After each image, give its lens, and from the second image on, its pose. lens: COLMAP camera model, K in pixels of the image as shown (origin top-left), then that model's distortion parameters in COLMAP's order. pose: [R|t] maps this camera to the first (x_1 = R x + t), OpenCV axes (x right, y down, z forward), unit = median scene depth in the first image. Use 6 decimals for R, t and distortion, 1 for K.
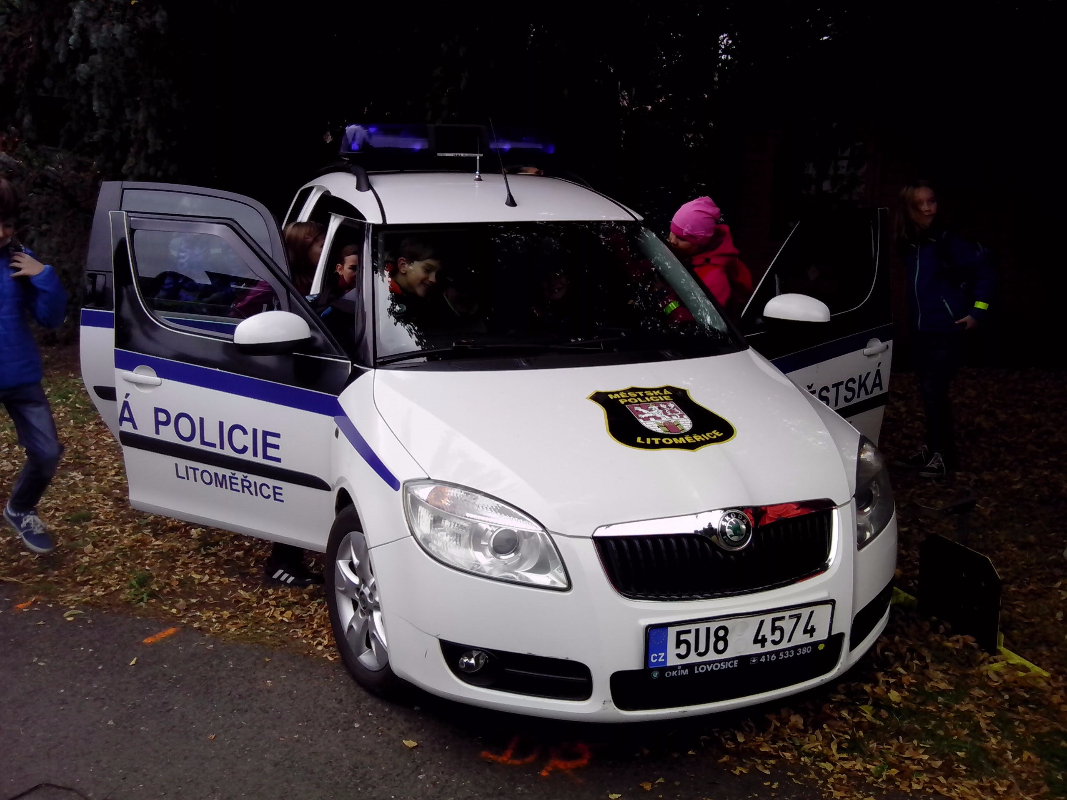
lens RADIAL K [[862.9, 0, 533.5], [0, 862.9, 400.0], [0, 0, 1]] dist [0.003501, -0.000458]
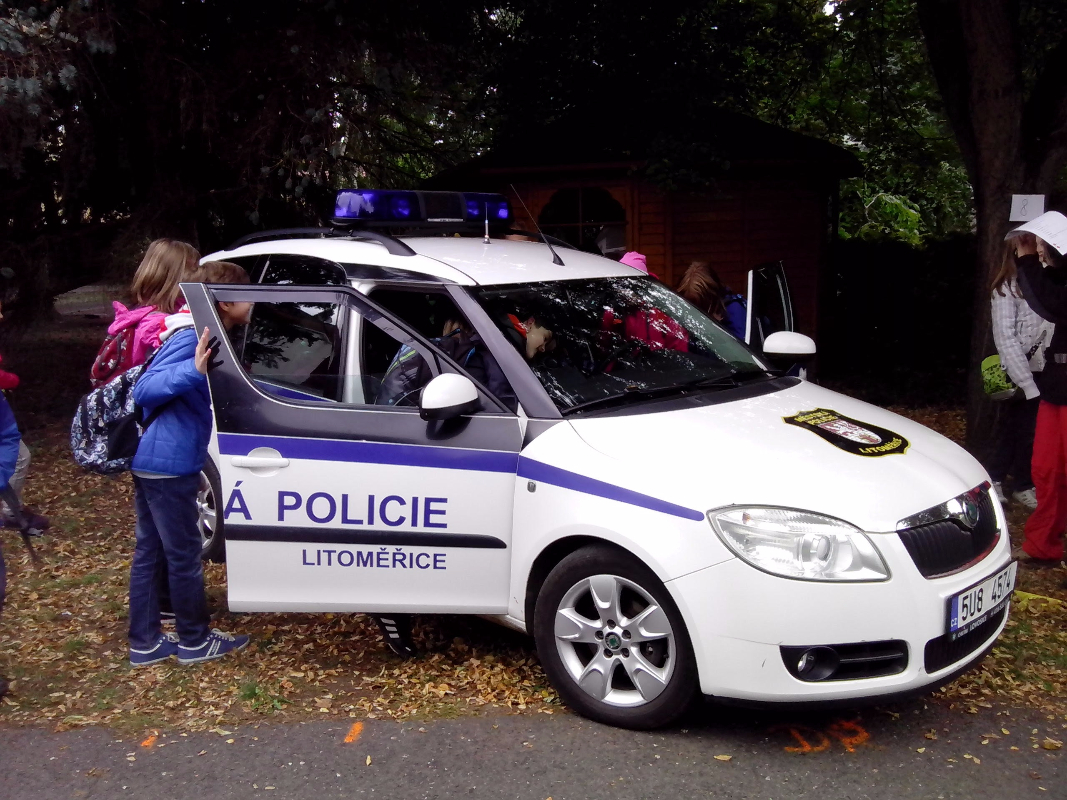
lens RADIAL K [[851.4, 0, 533.5], [0, 851.4, 400.0], [0, 0, 1]] dist [0.024925, -0.006334]
pose [[0.921339, -0.089425, 0.378335, -0.544947], [0.115364, 0.992238, -0.046410, -0.015255], [-0.371248, 0.086406, 0.924504, 0.052762]]
